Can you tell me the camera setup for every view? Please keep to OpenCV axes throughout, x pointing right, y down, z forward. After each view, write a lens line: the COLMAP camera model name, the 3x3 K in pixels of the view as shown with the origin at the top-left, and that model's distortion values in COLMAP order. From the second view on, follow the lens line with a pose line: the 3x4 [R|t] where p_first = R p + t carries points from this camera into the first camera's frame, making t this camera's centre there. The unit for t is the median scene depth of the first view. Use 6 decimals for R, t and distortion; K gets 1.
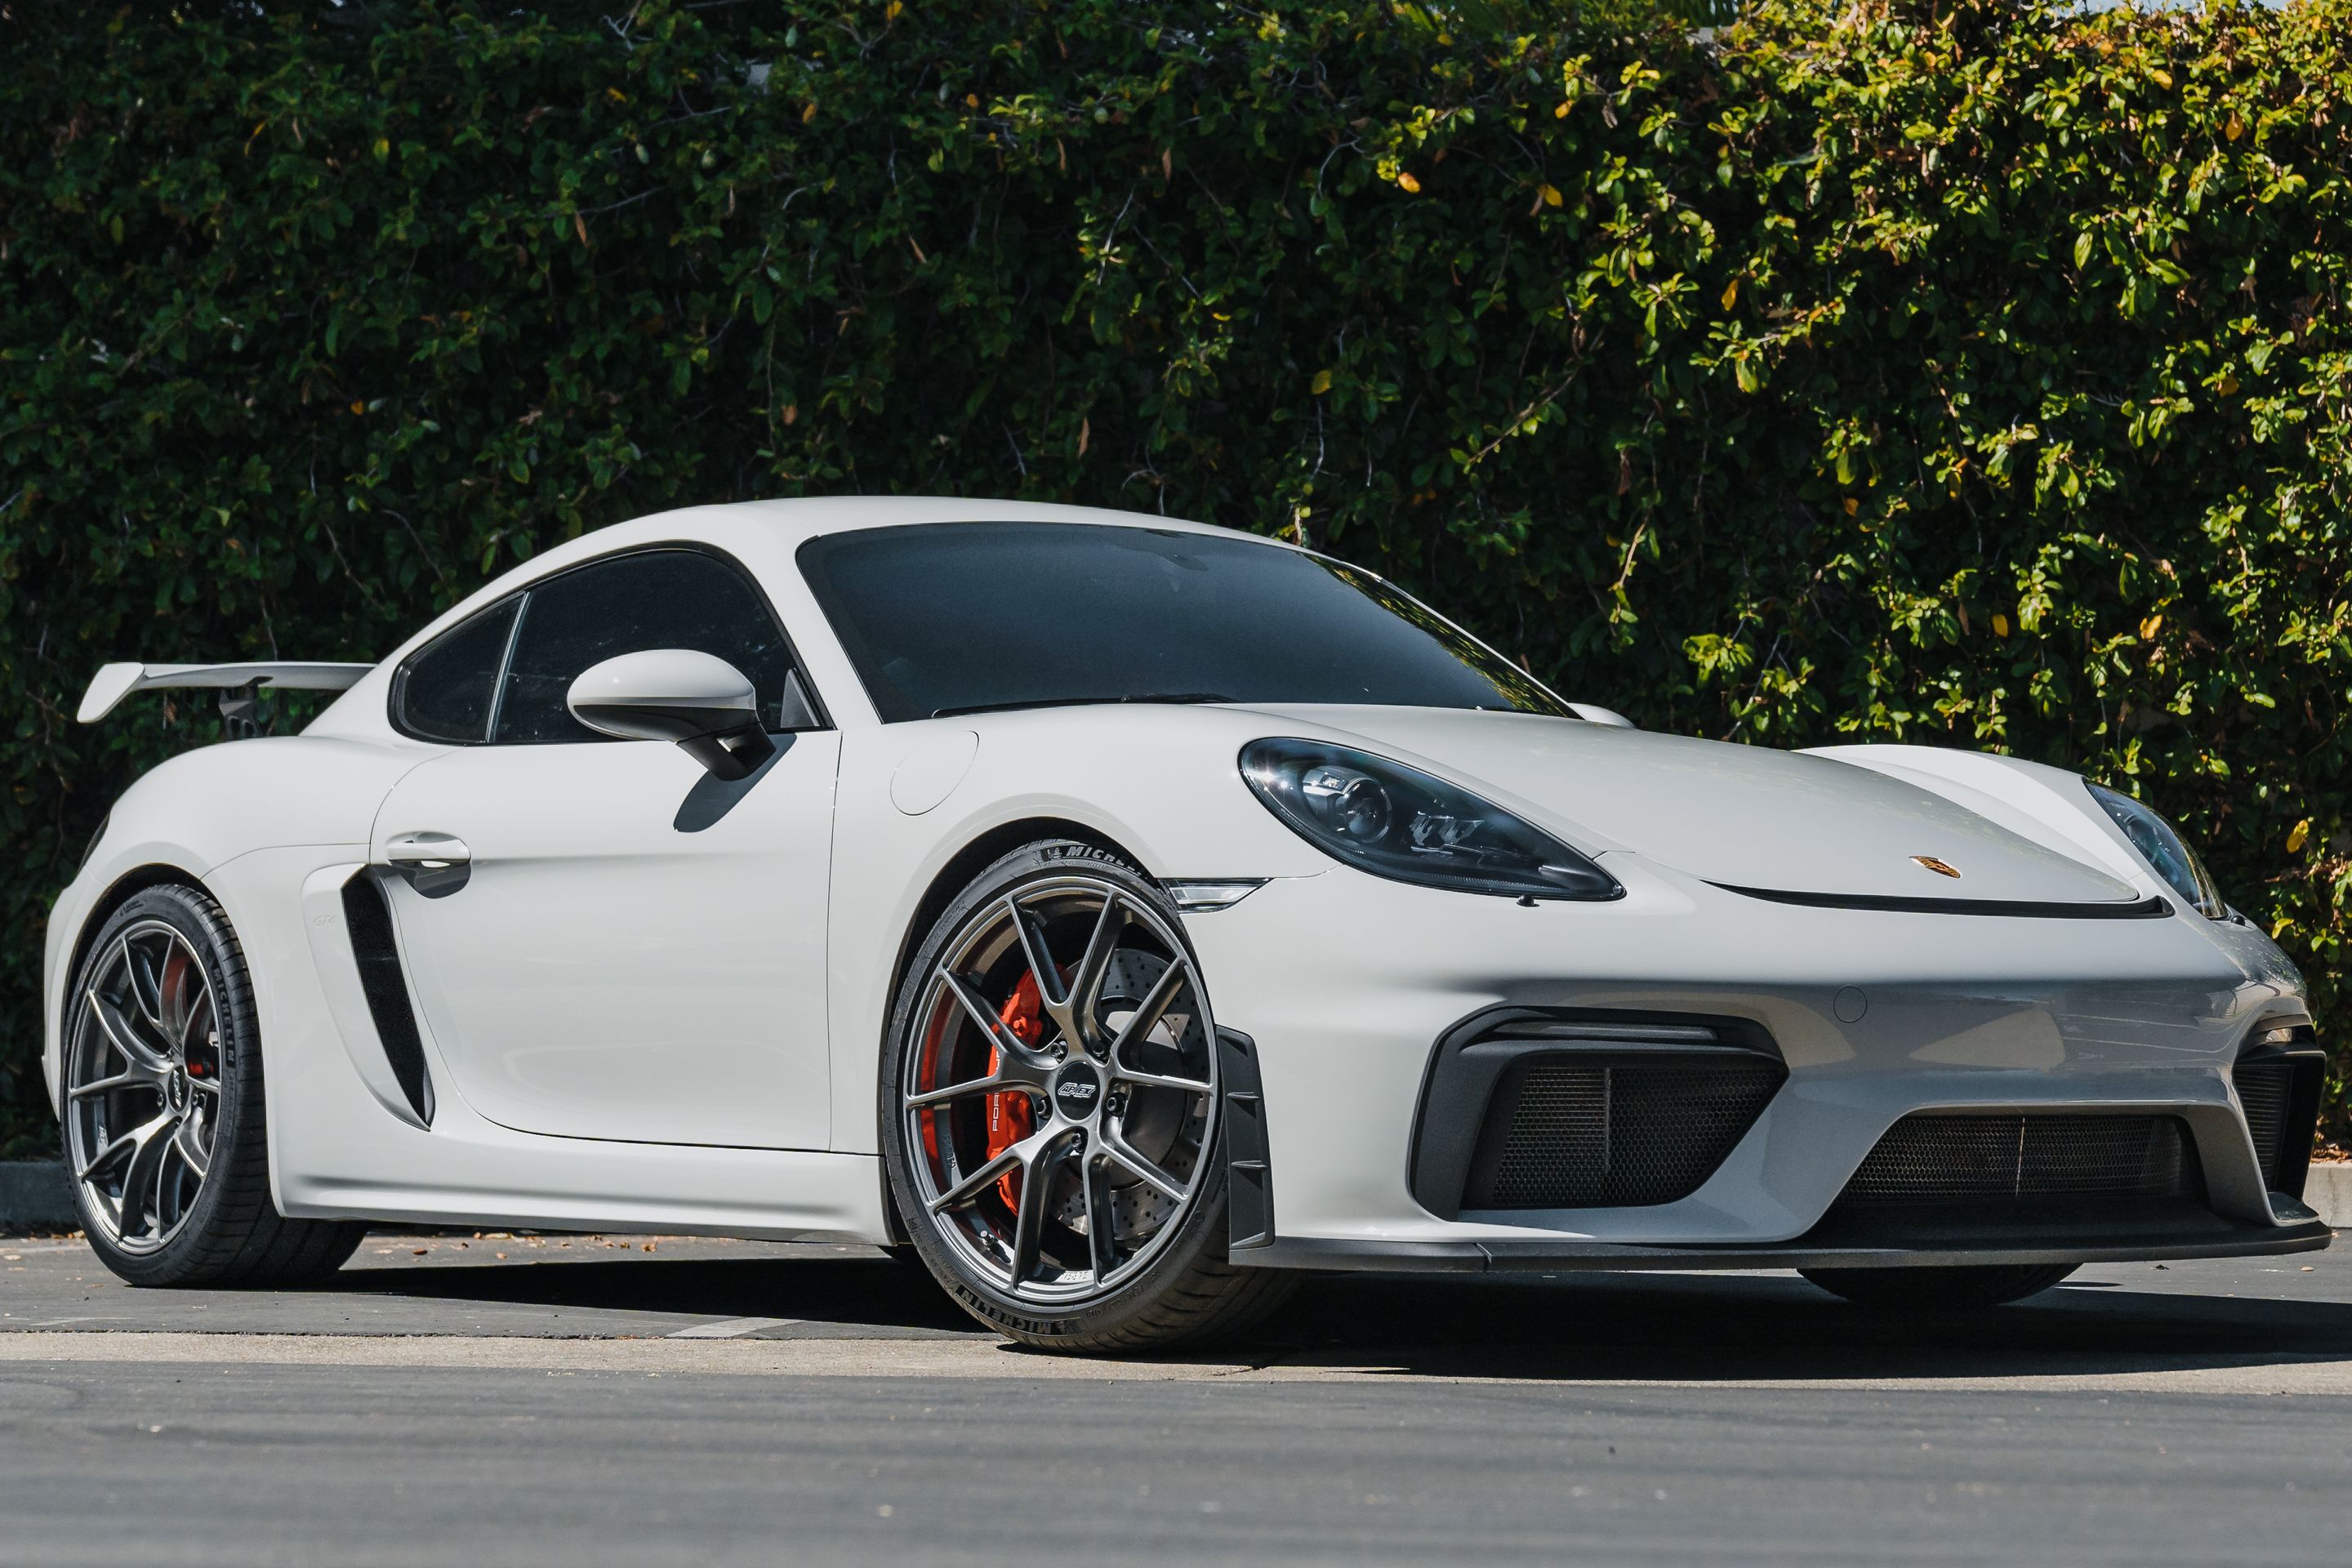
lens RADIAL K [[5228.6, 0, 1508.4], [0, 5228.6, 785.6], [0, 0, 1]] dist [-0.072047, -0.018647]
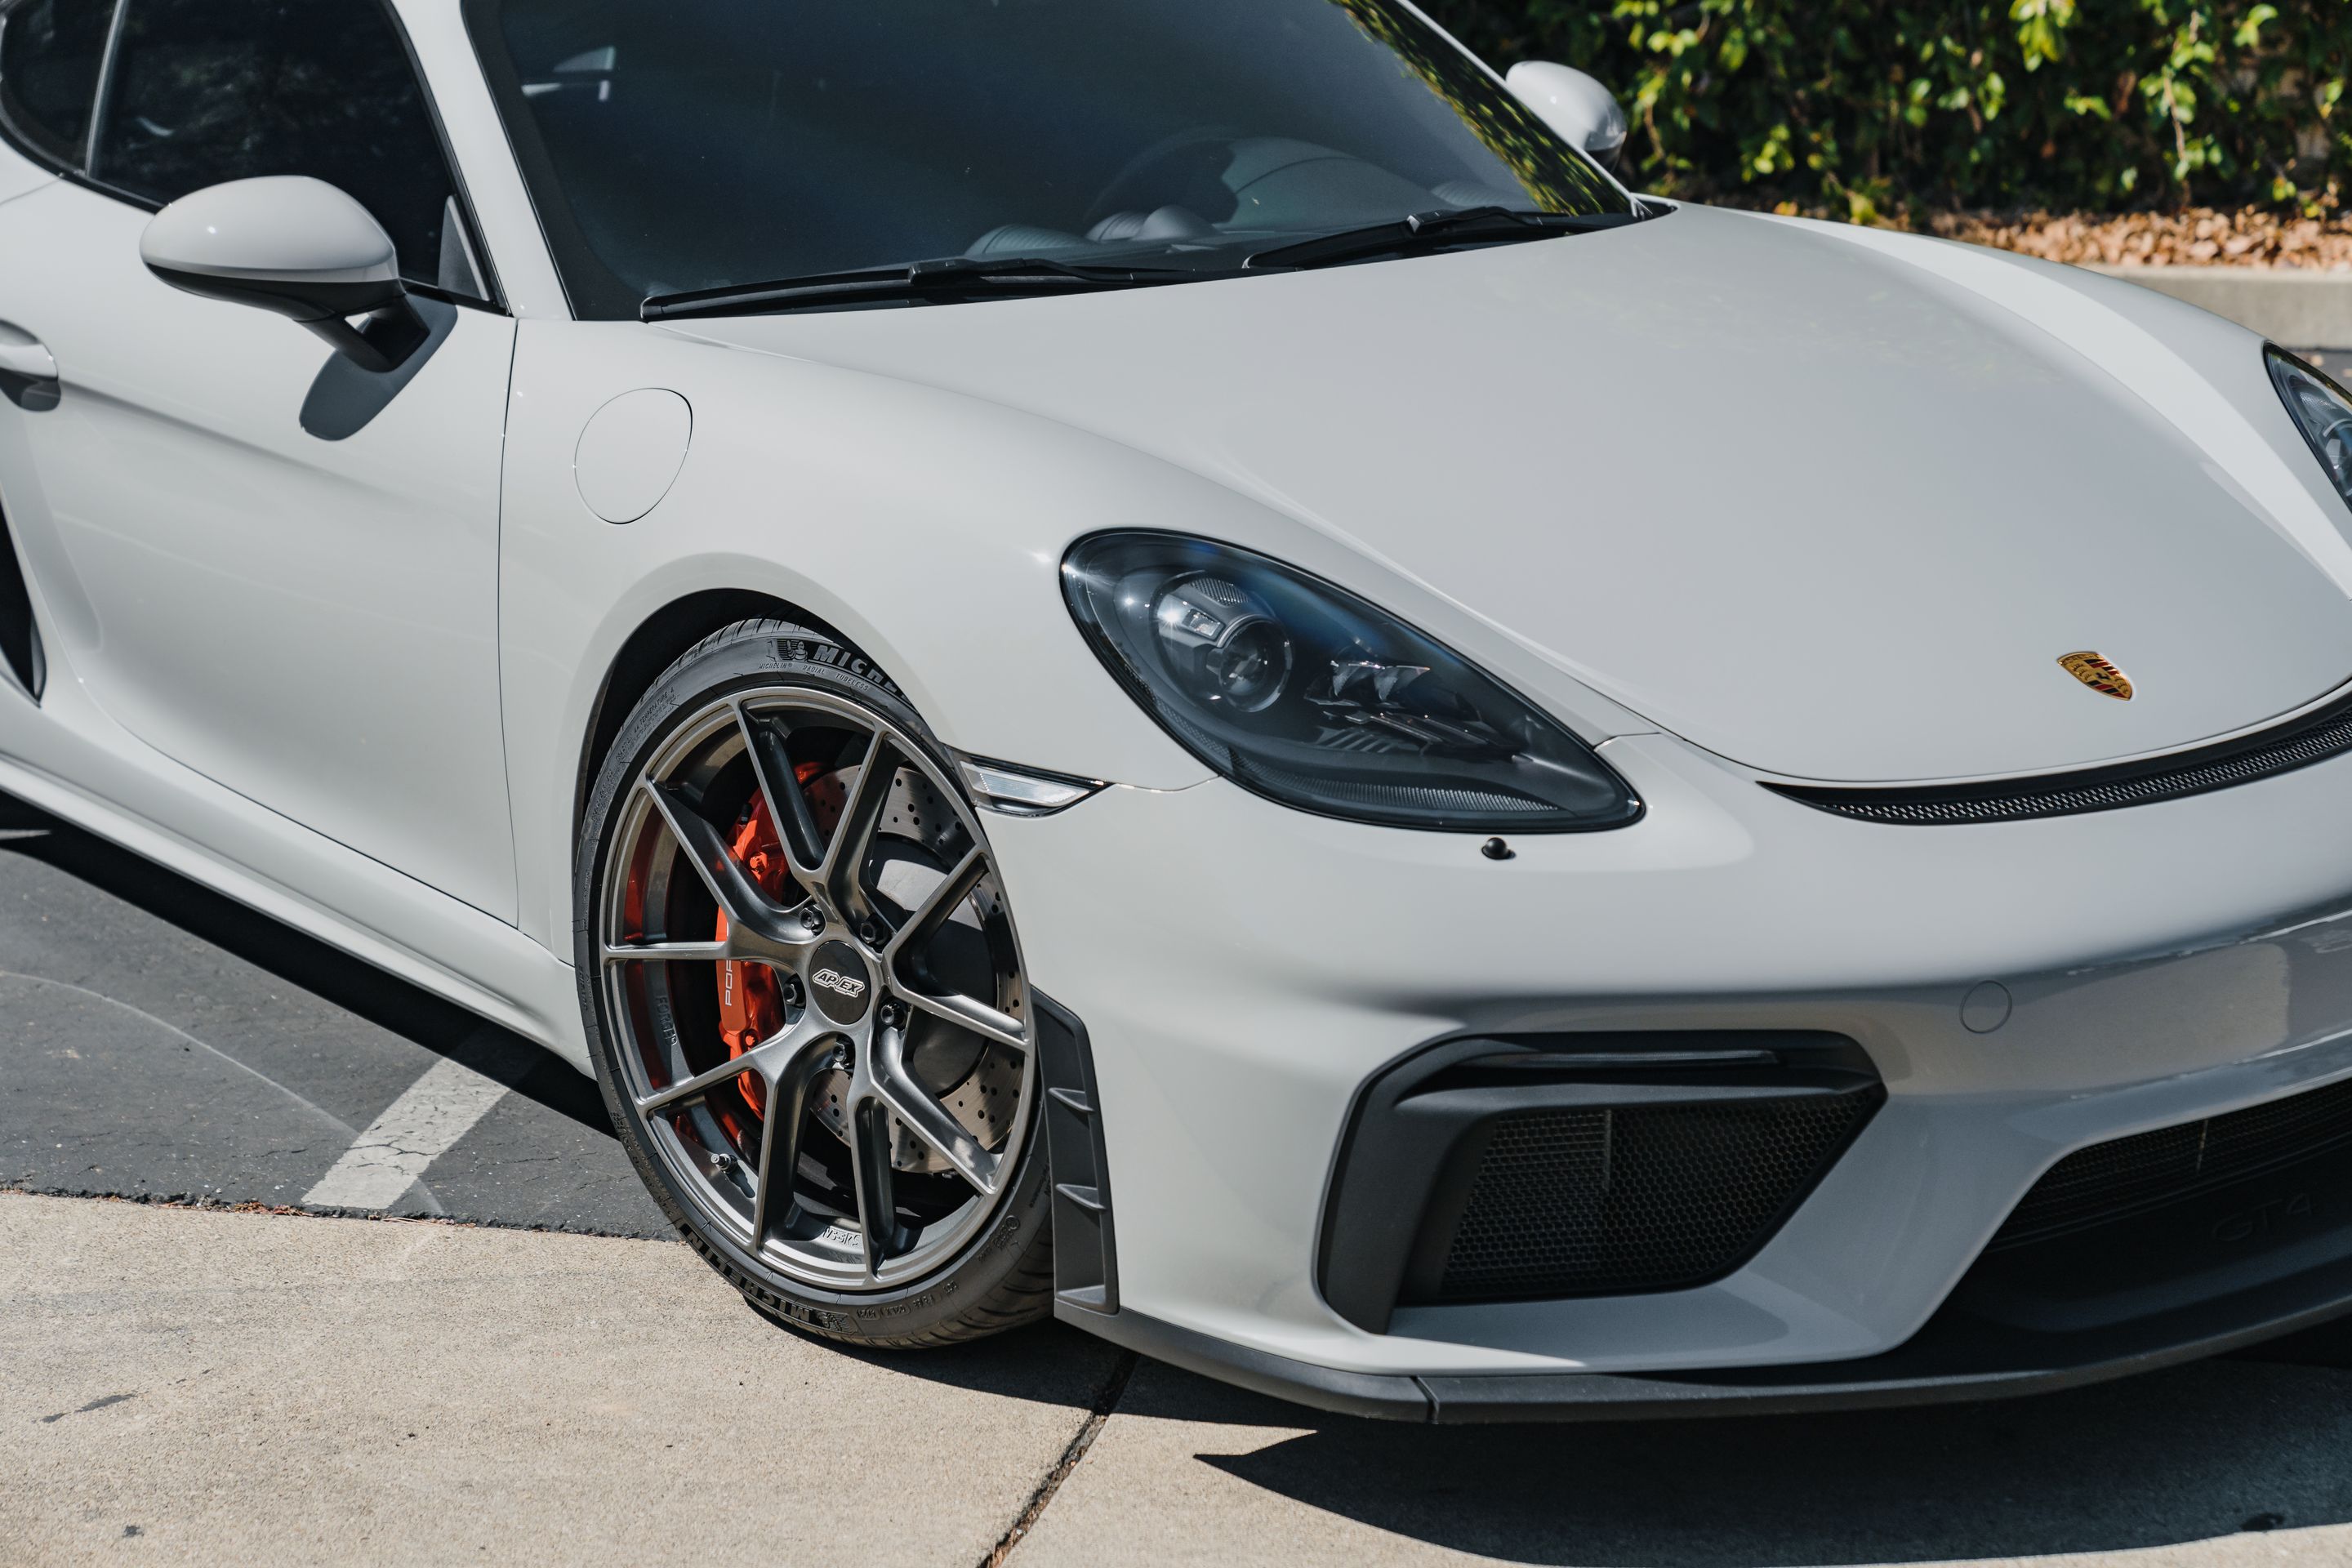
lens RADIAL K [[4465.9, 0, 1271.7], [0, 4465.9, 783.1], [0, 0, 1]] dist [0.010970, -0.160674]
pose [[0.999704, 0.007791, -0.023060, -0.011110], [-0.000332, 0.951665, 0.307137, -0.148516], [0.024339, -0.307038, 0.951386, 0.437028]]
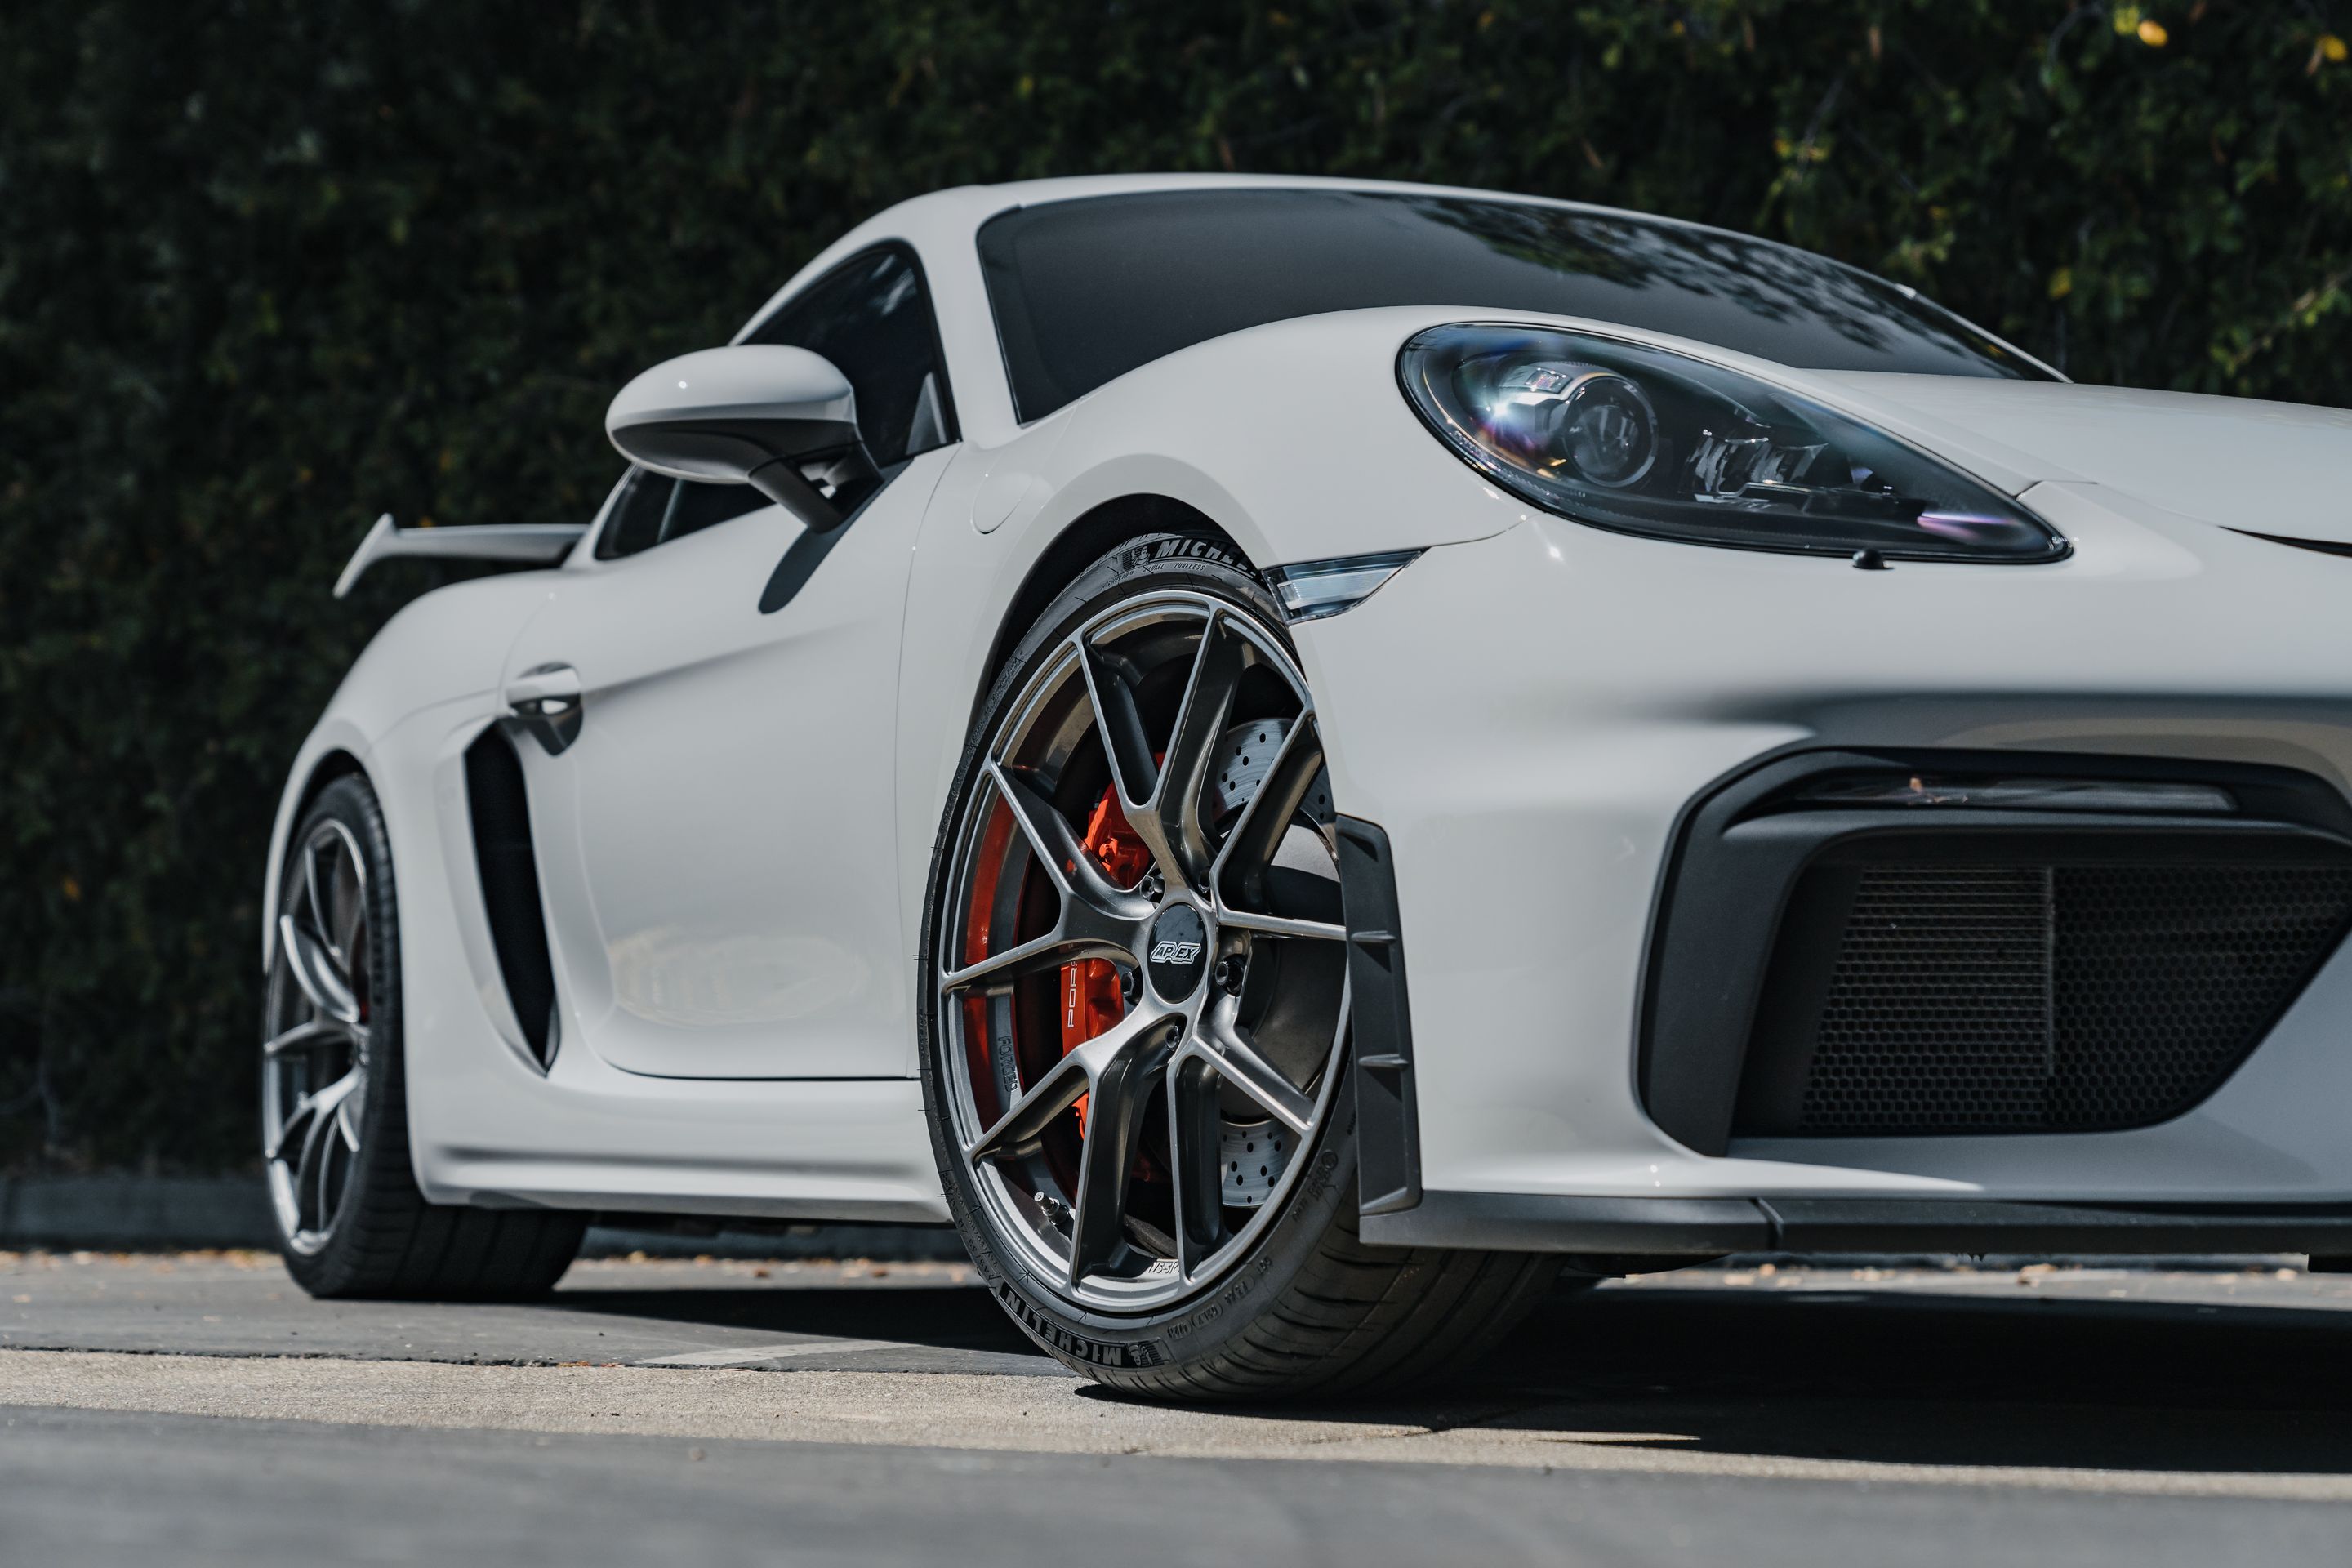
lens RADIAL K [[4433.5, 0, 1176.0], [0, 4433.5, 784.0], [0, 0, 1]] dist [0.045385, -0.157087]
pose [[0.958984, -0.020057, -0.282749, 0.059078], [0.011169, 0.999393, -0.033009, 0.055231], [0.283240, 0.028497, 0.958626, 0.512424]]
